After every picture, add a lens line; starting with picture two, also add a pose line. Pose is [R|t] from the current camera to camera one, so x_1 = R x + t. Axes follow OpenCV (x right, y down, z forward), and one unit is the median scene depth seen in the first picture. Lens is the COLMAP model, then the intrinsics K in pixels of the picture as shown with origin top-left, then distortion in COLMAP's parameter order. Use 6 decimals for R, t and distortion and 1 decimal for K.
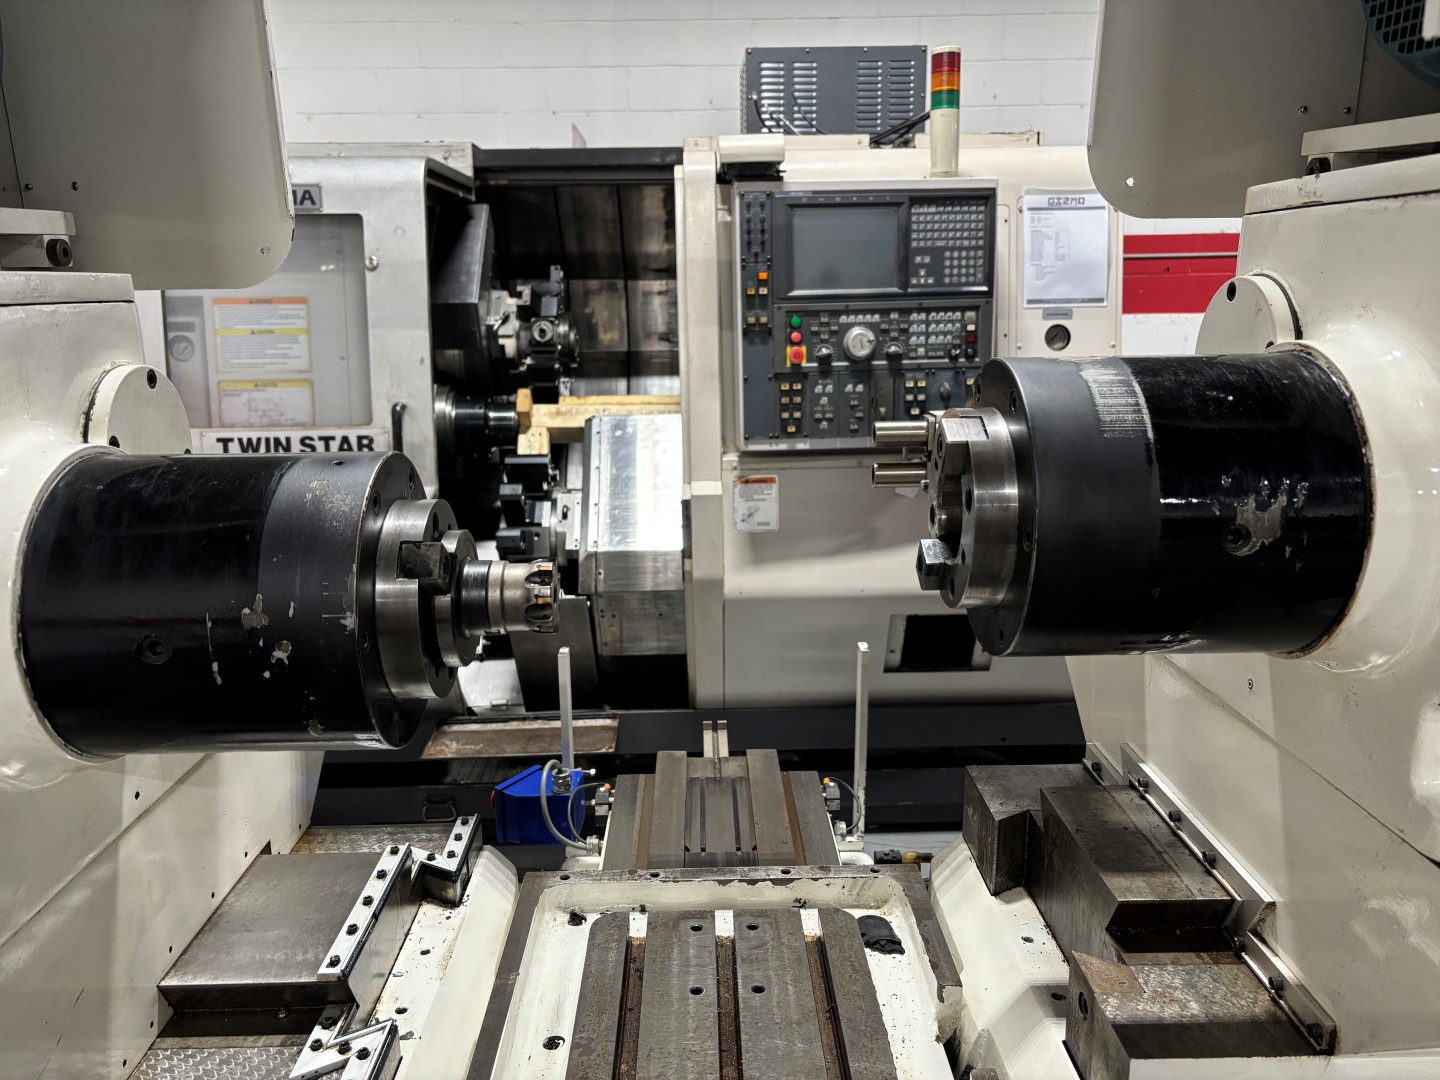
lens RADIAL K [[1094.8, 0, 706.4], [0, 1094.8, 537.2], [0, 0, 1]] dist [0.040926, -0.033598]
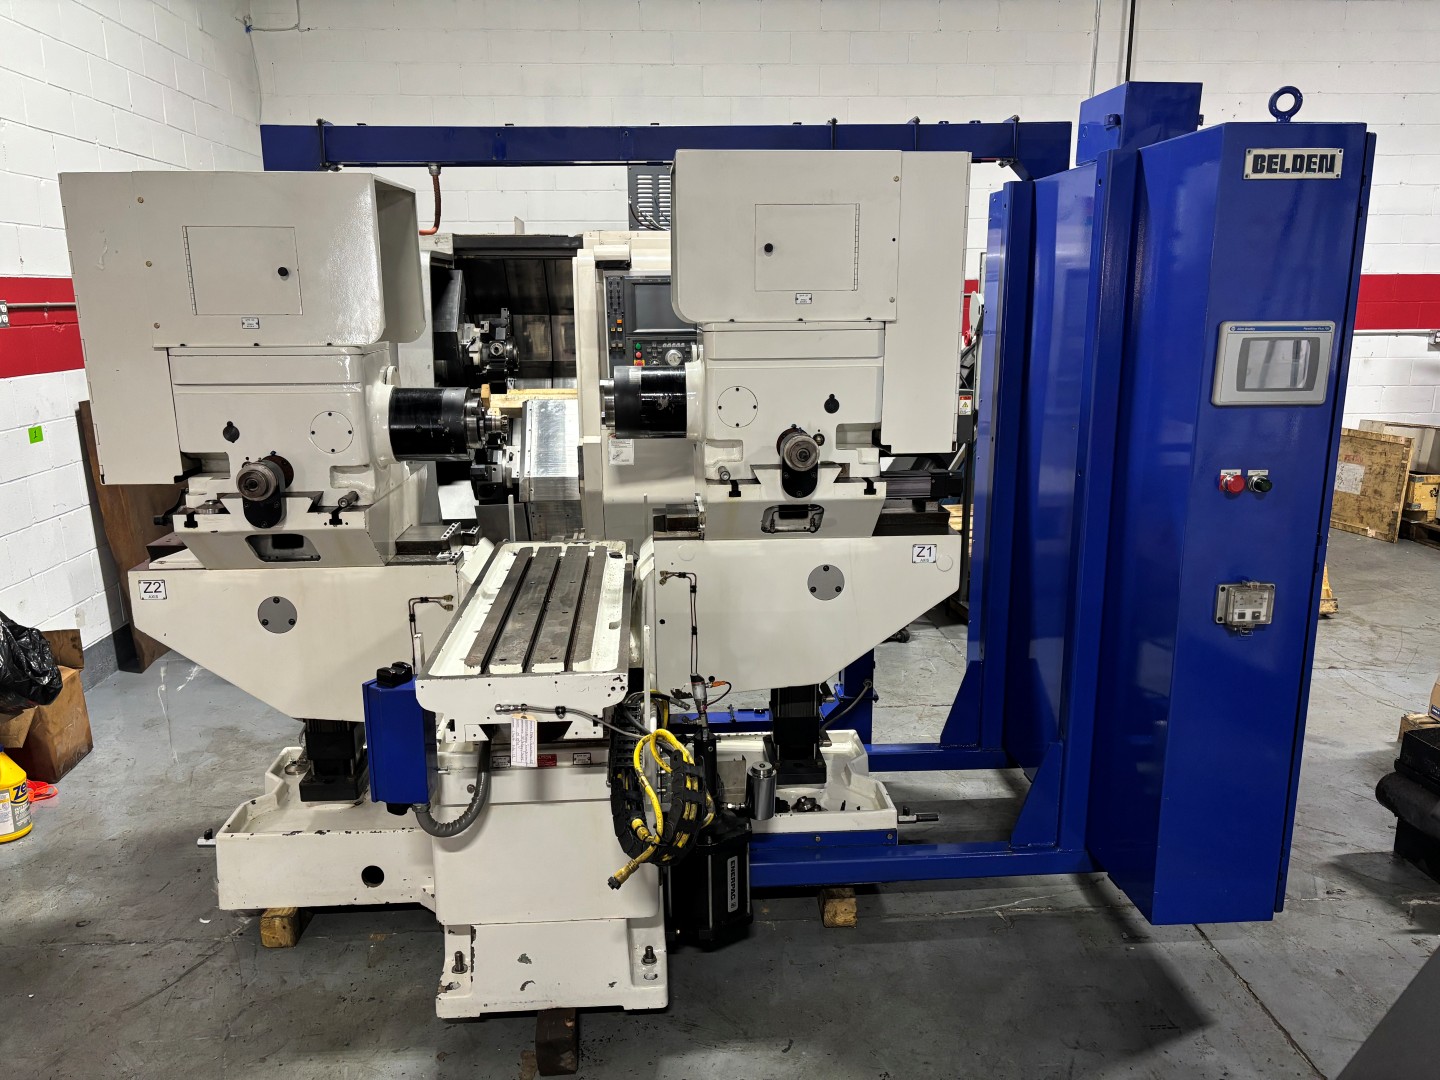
lens RADIAL K [[1094.8, 0, 710.3], [0, 1094.8, 546.0], [0, 0, 1]] dist [0.040926, -0.033598]
pose [[0.998707, -0.004033, 0.050673, 0.093361], [0.004009, 0.999992, 0.000593, 0.117050], [-0.050675, -0.000389, 0.998715, -0.718175]]
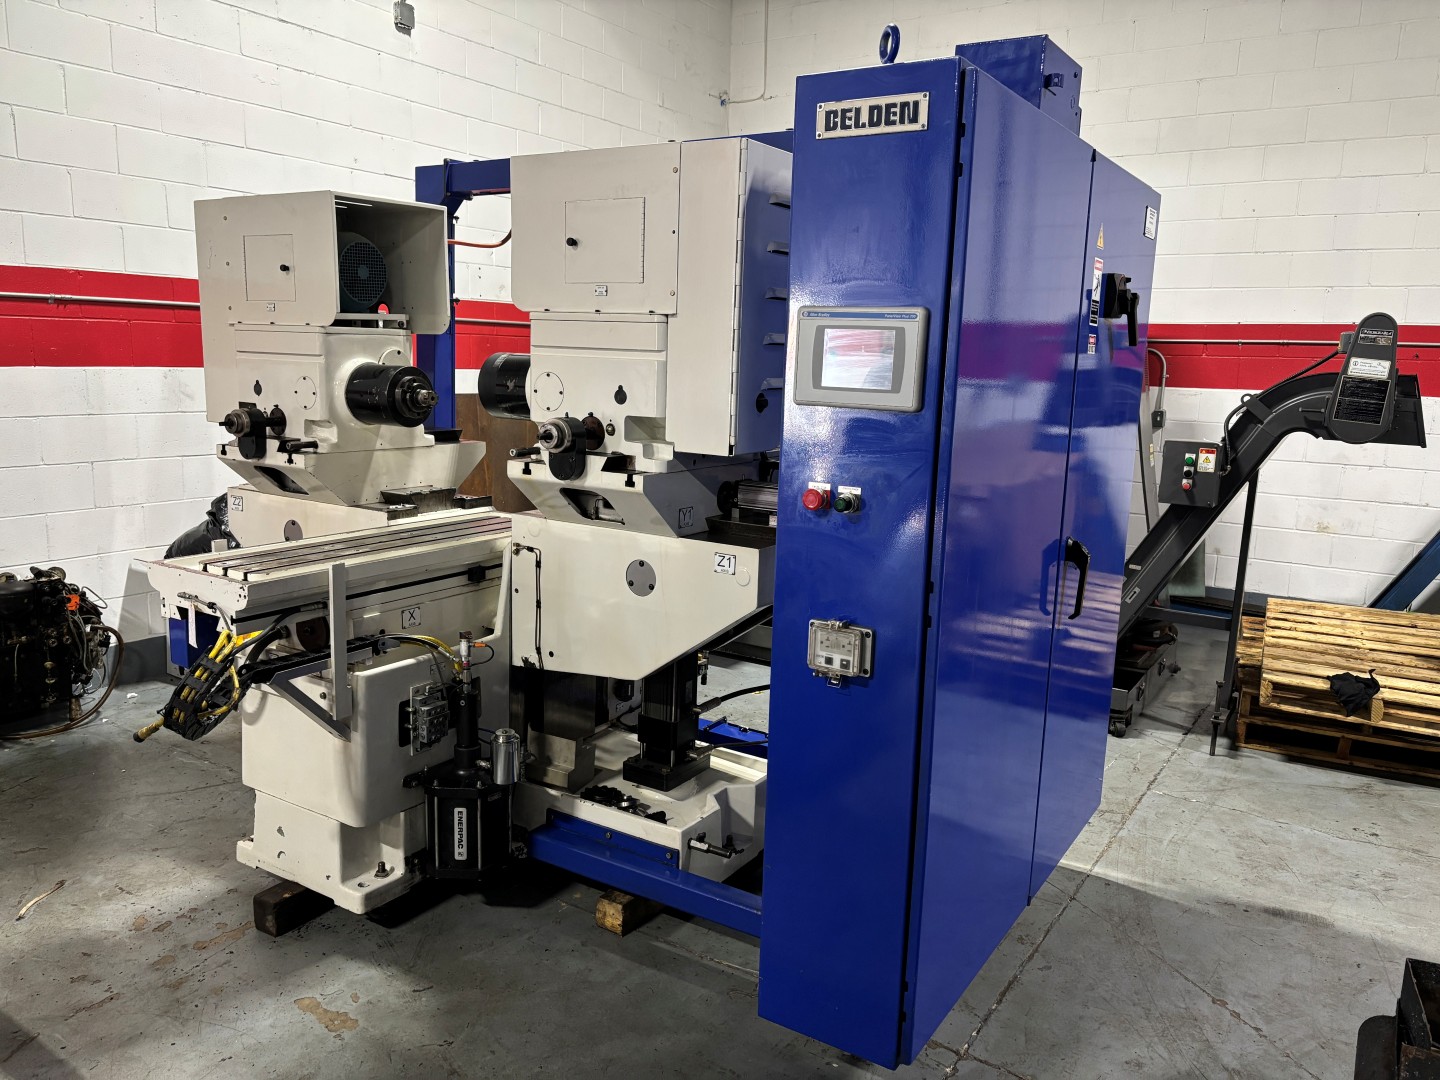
lens RADIAL K [[1094.8, 0, 708.1], [0, 1094.8, 534.8], [0, 0, 1]] dist [0.040926, -0.033598]
pose [[0.830913, 0.131908, -0.540540, 0.813537], [-0.164109, 0.986374, -0.011562, 0.114250], [0.531650, 0.098315, 0.841239, -0.536632]]
